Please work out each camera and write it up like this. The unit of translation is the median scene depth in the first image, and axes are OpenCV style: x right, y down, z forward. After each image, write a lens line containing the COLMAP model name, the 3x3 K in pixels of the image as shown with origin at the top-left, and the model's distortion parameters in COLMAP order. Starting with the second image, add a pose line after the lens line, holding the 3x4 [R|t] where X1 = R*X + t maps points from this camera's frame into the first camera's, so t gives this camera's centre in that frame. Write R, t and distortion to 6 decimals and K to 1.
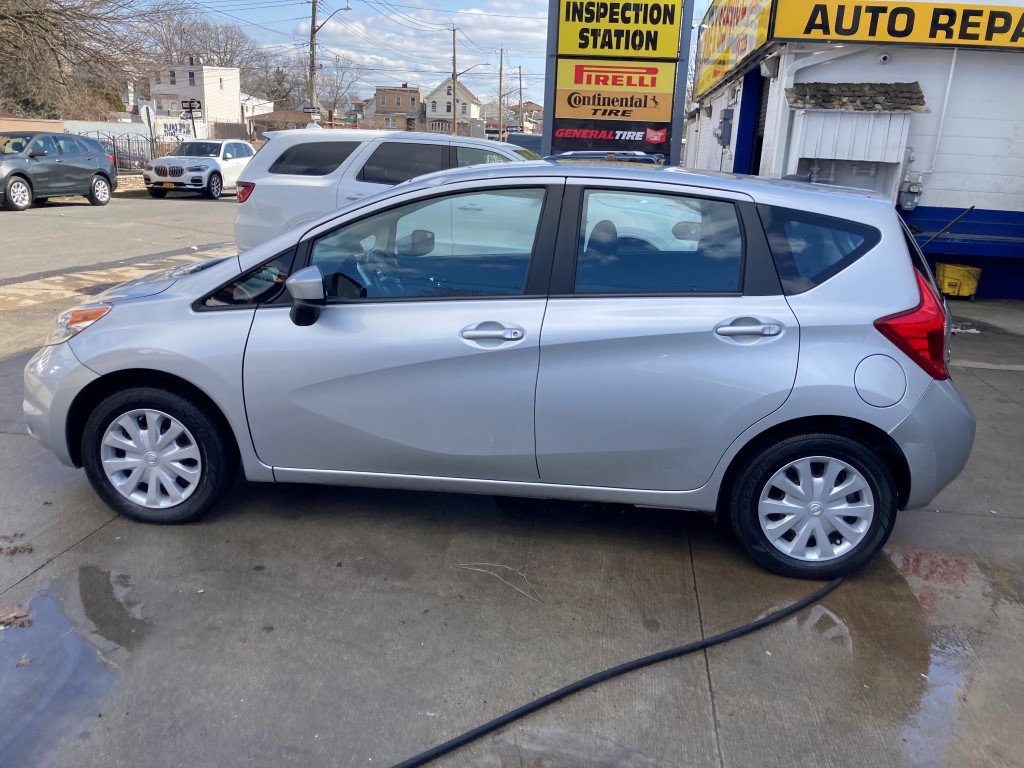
lens RADIAL K [[811.2, 0, 512.0], [0, 811.2, 384.0], [0, 0, 1]] dist [0.095949, -0.121577]
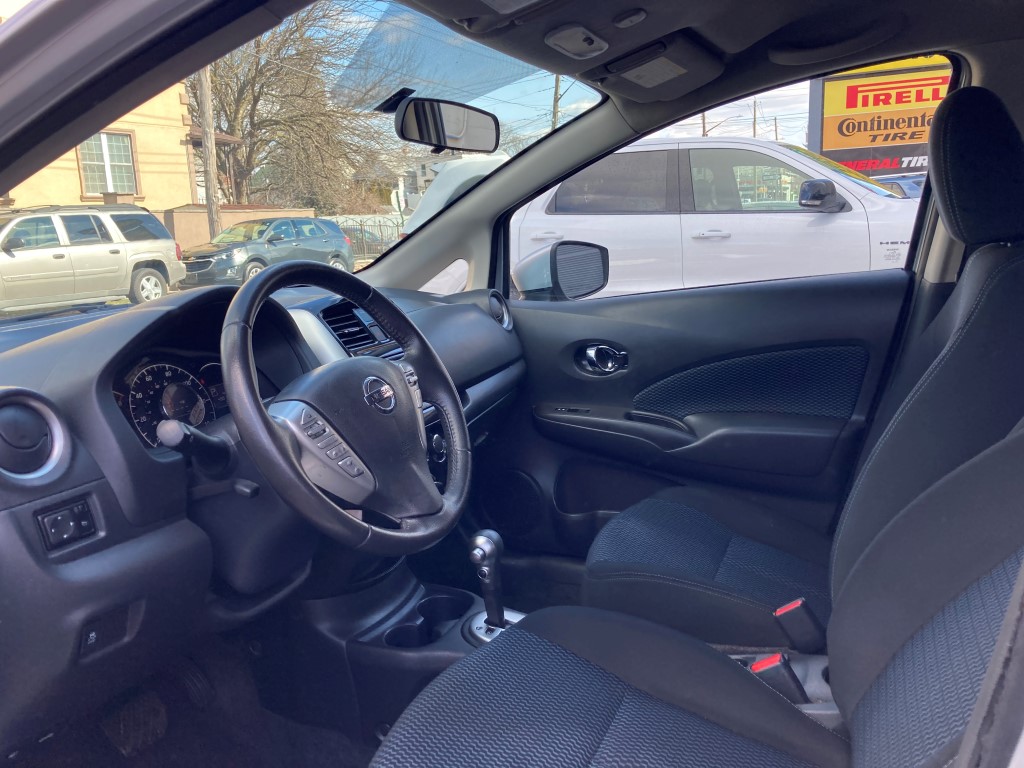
lens RADIAL K [[827.9, 0, 512.0], [0, 827.9, 384.0], [0, 0, 1]] dist [0.006327, -0.007807]
pose [[0.953425, -0.025705, -0.300534, -0.002568], [0.000813, 0.996578, -0.082657, -0.015218], [0.301630, 0.078563, 0.950183, 0.113275]]
